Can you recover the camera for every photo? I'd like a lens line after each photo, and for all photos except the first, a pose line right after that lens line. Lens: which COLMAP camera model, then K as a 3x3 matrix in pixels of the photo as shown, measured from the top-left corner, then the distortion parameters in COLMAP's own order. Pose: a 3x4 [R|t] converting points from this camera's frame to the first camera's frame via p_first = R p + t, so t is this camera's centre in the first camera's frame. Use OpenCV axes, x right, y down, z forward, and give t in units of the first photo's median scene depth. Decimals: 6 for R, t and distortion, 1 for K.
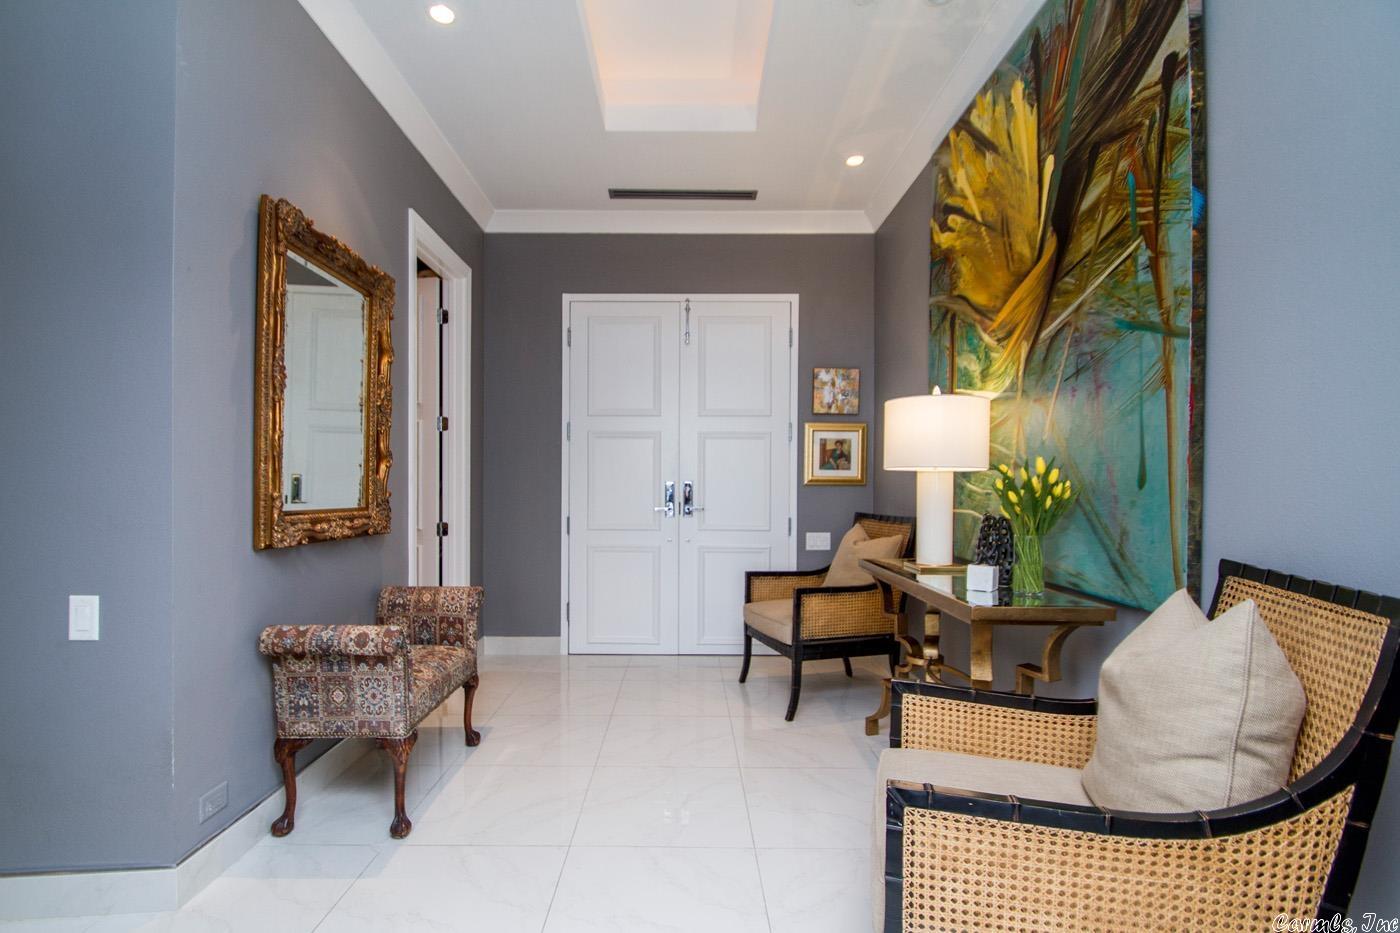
lens RADIAL K [[663.3, 0, 631.9], [0, 663.3, 484.6], [0, 0, 1]] dist [0.023093, -0.015670]
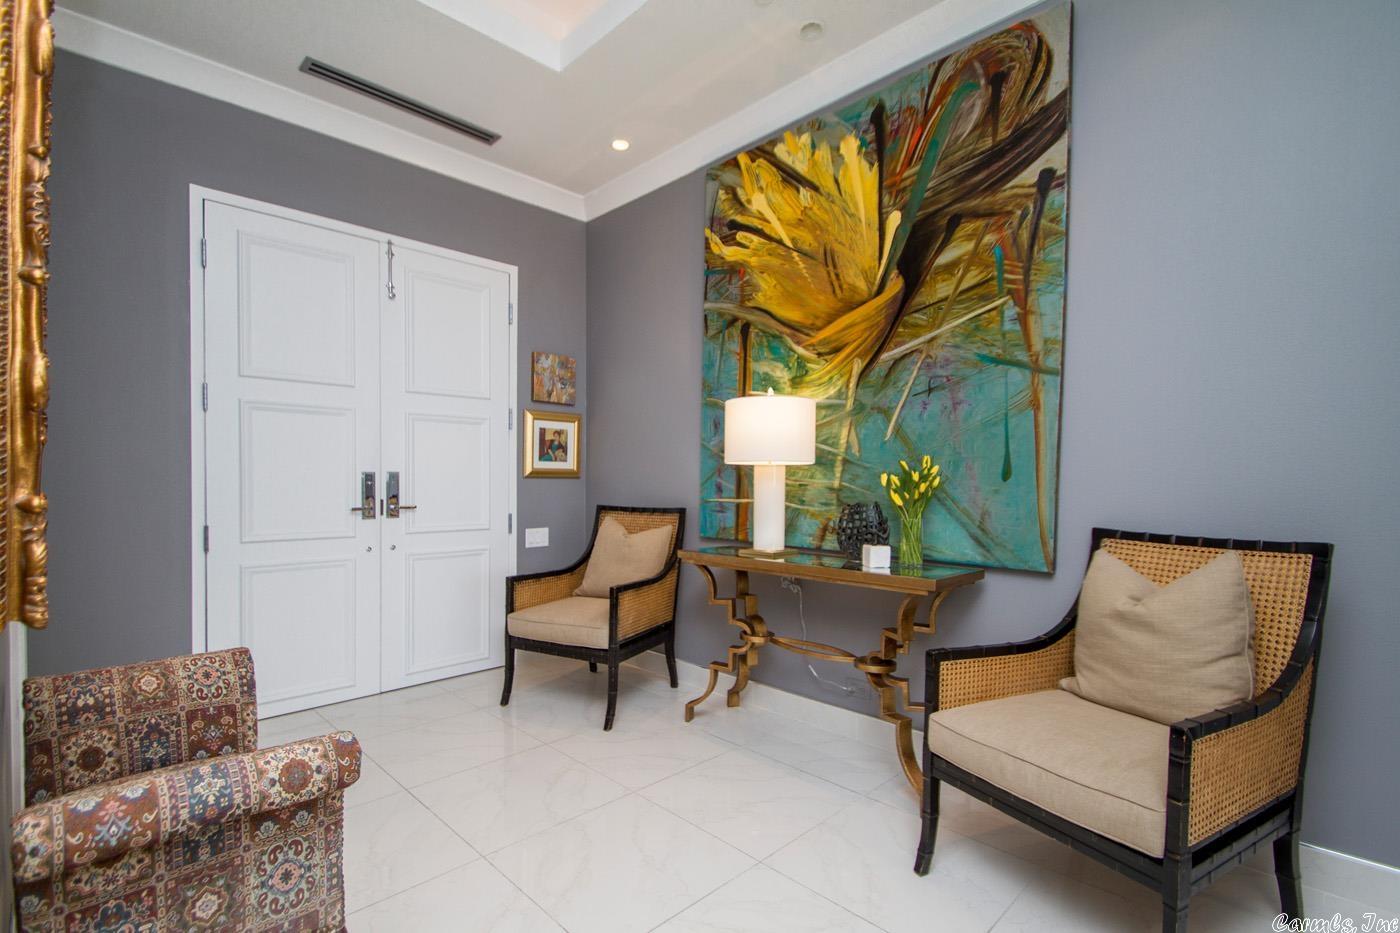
lens RADIAL K [[663.3, 0, 740.3], [0, 663.3, 495.1], [0, 0, 1]] dist [0.023093, -0.015670]
pose [[0.694587, -0.019534, 0.719143, -0.382580], [-0.000539, 0.999617, 0.027672, -0.001247], [-0.719408, -0.019608, 0.694310, 0.279101]]
